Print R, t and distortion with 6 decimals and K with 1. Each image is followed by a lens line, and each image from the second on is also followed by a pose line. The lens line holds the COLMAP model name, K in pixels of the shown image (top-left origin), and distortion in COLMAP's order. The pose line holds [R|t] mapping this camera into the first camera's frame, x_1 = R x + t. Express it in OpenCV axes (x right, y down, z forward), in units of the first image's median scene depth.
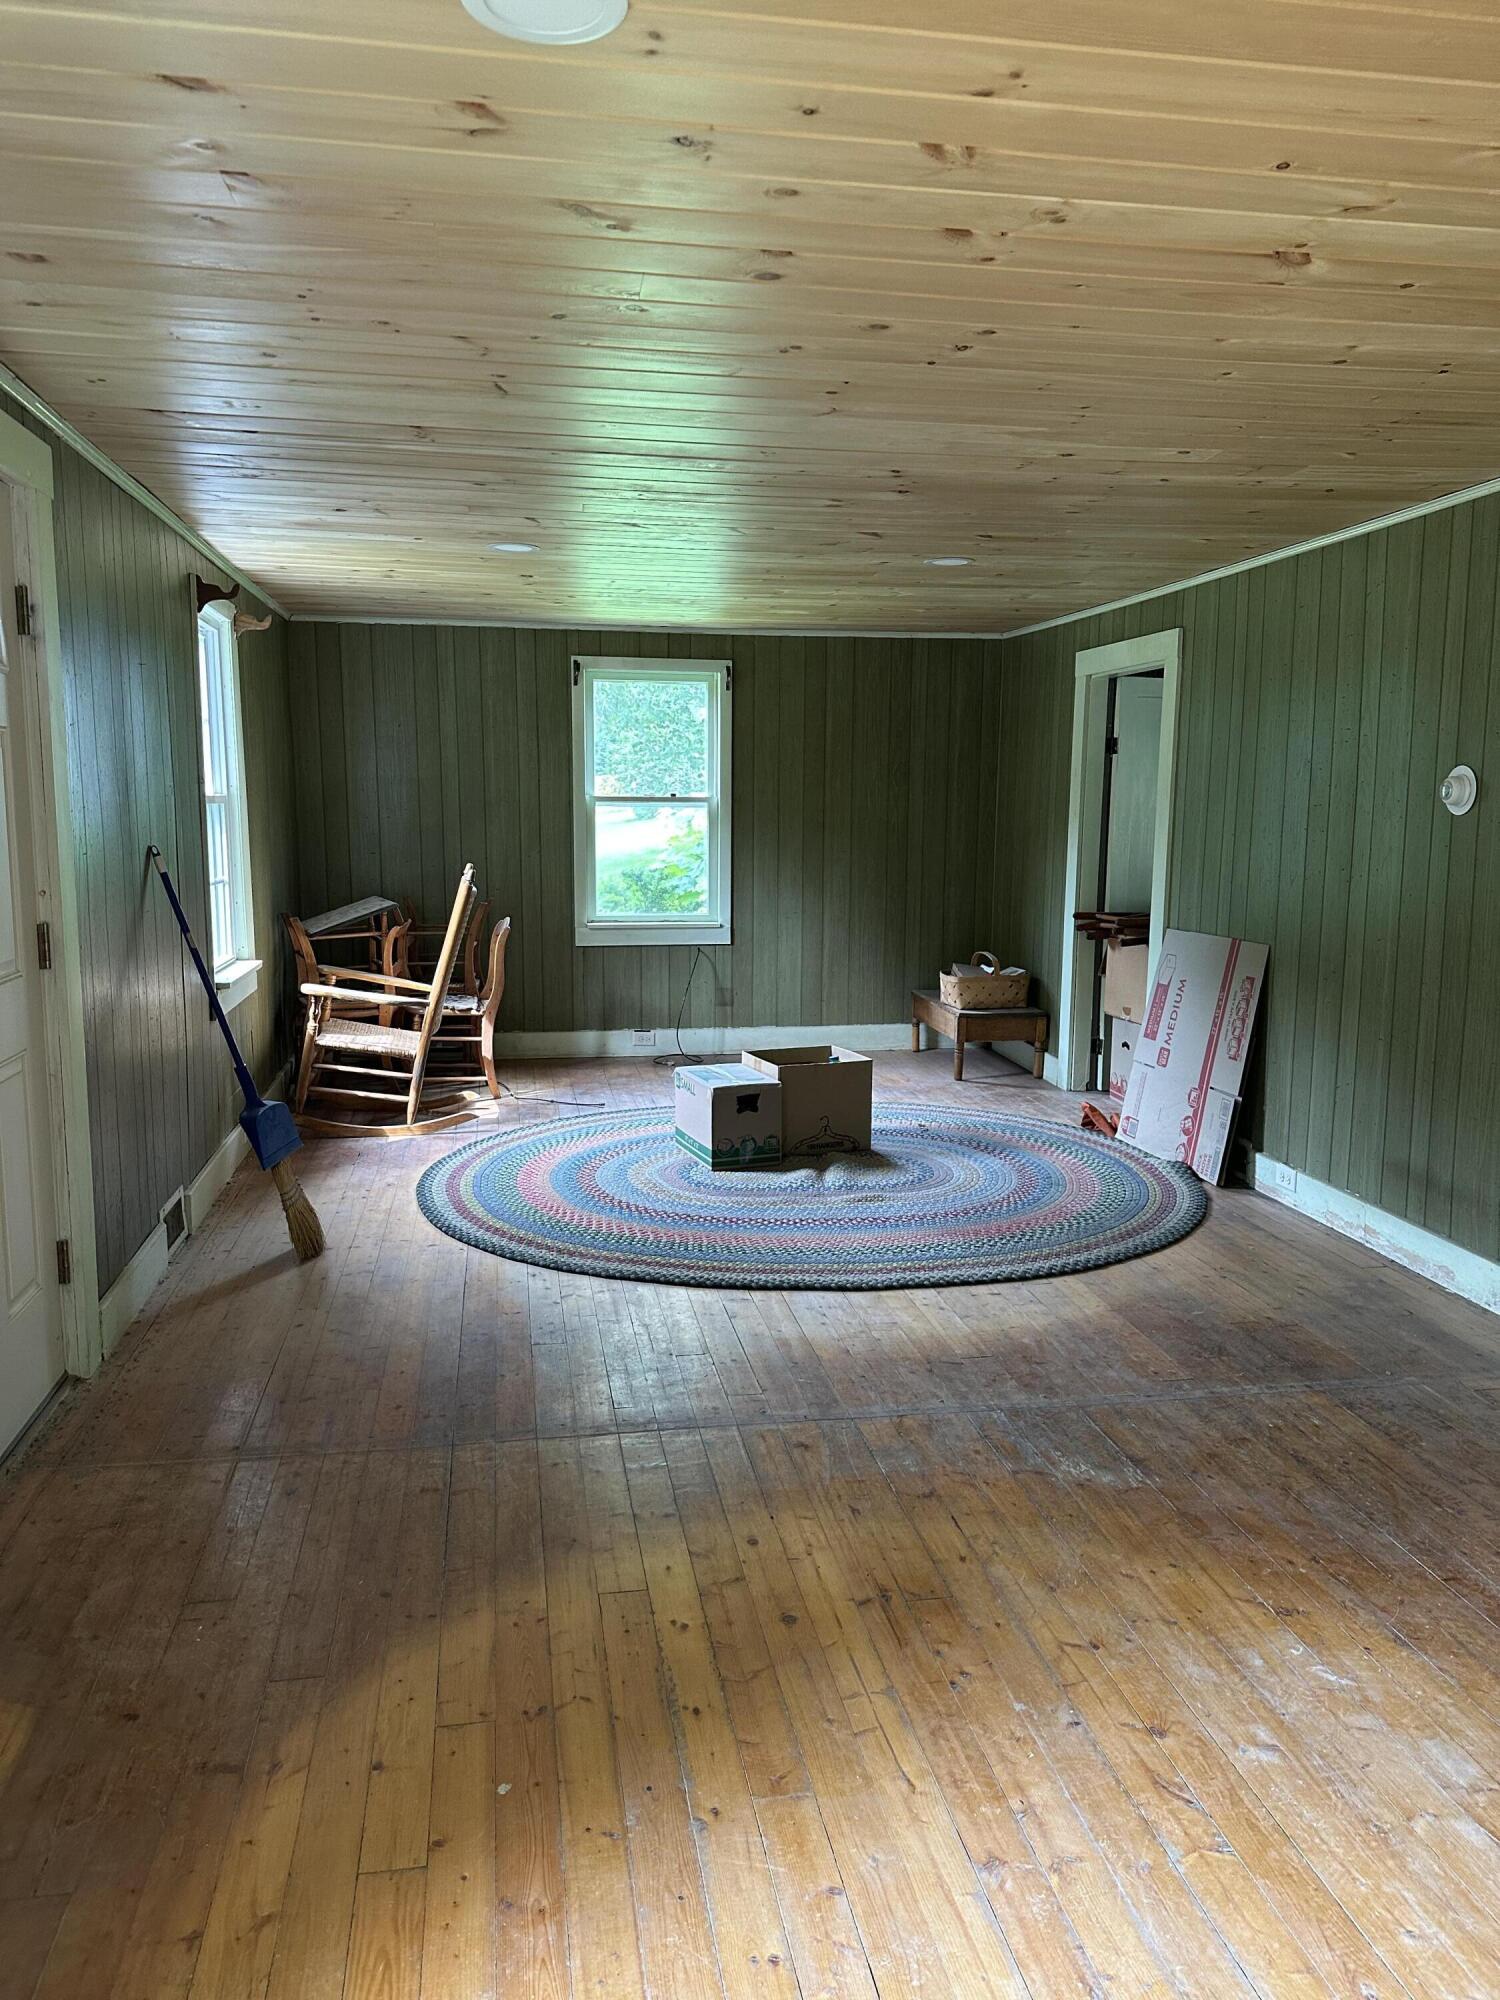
lens RADIAL K [[1393.7, 0, 739.2], [0, 1393.7, 985.2], [0, 0, 1]] dist [0.080980, -0.102519]
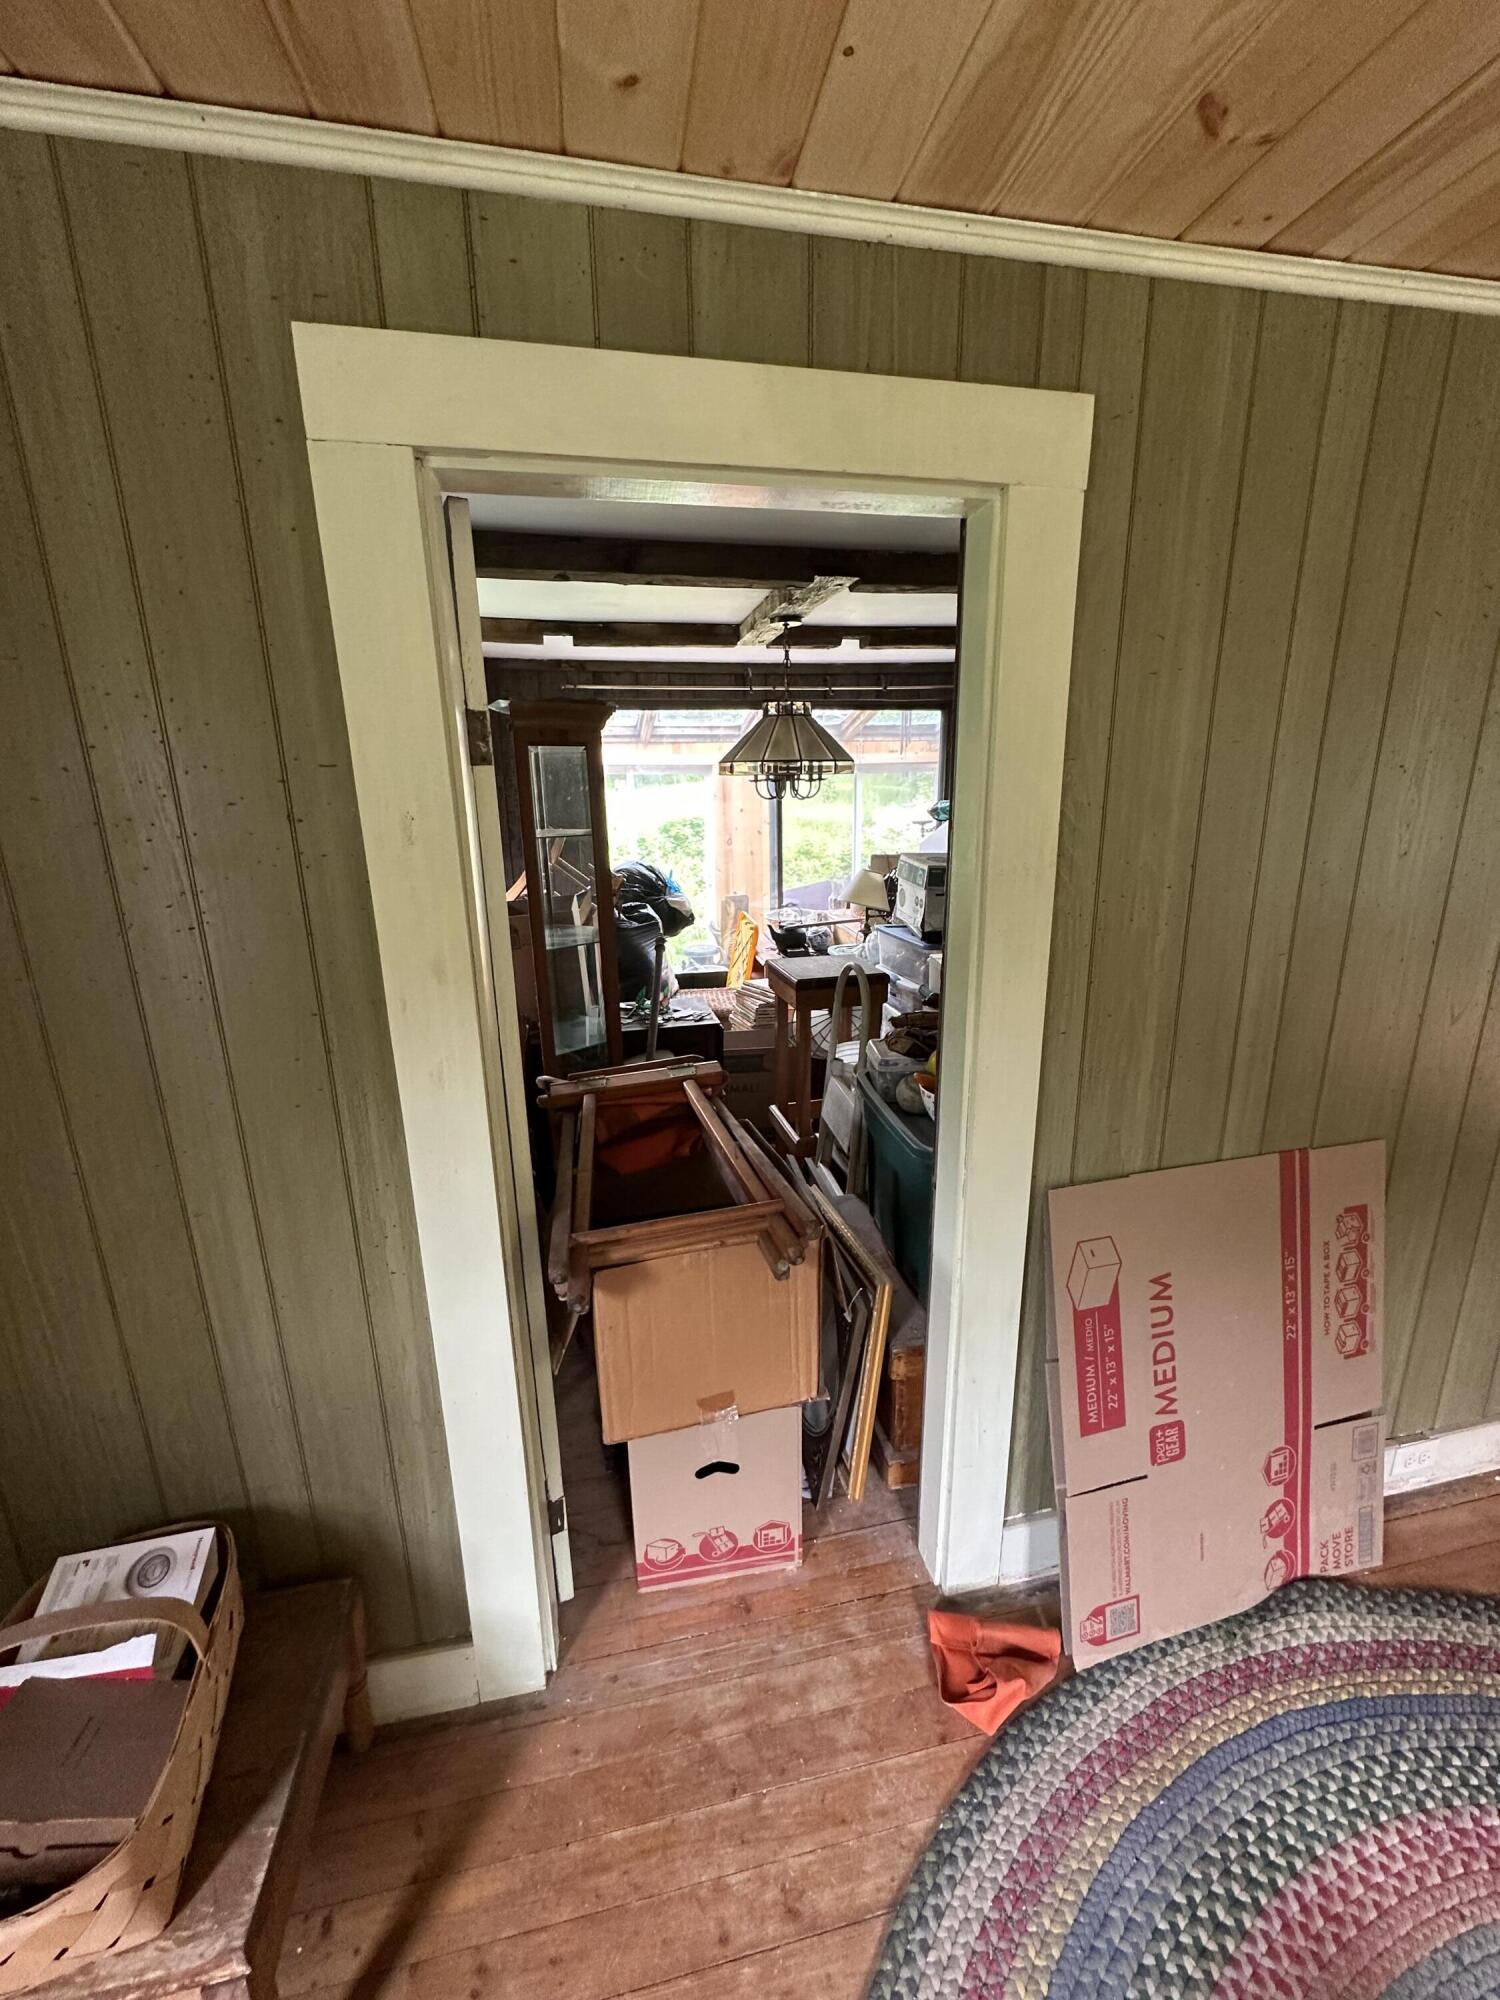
lens RADIAL K [[796.2, 0, 753.2], [0, 796.2, 995.1], [0, 0, 1]] dist [-0.002749, 0.000369]
pose [[-0.034242, -0.254201, 0.966545, 0.094522], [0.148227, 0.955124, 0.256449, -0.188657], [-0.988360, 0.152050, 0.004974, 1.172931]]
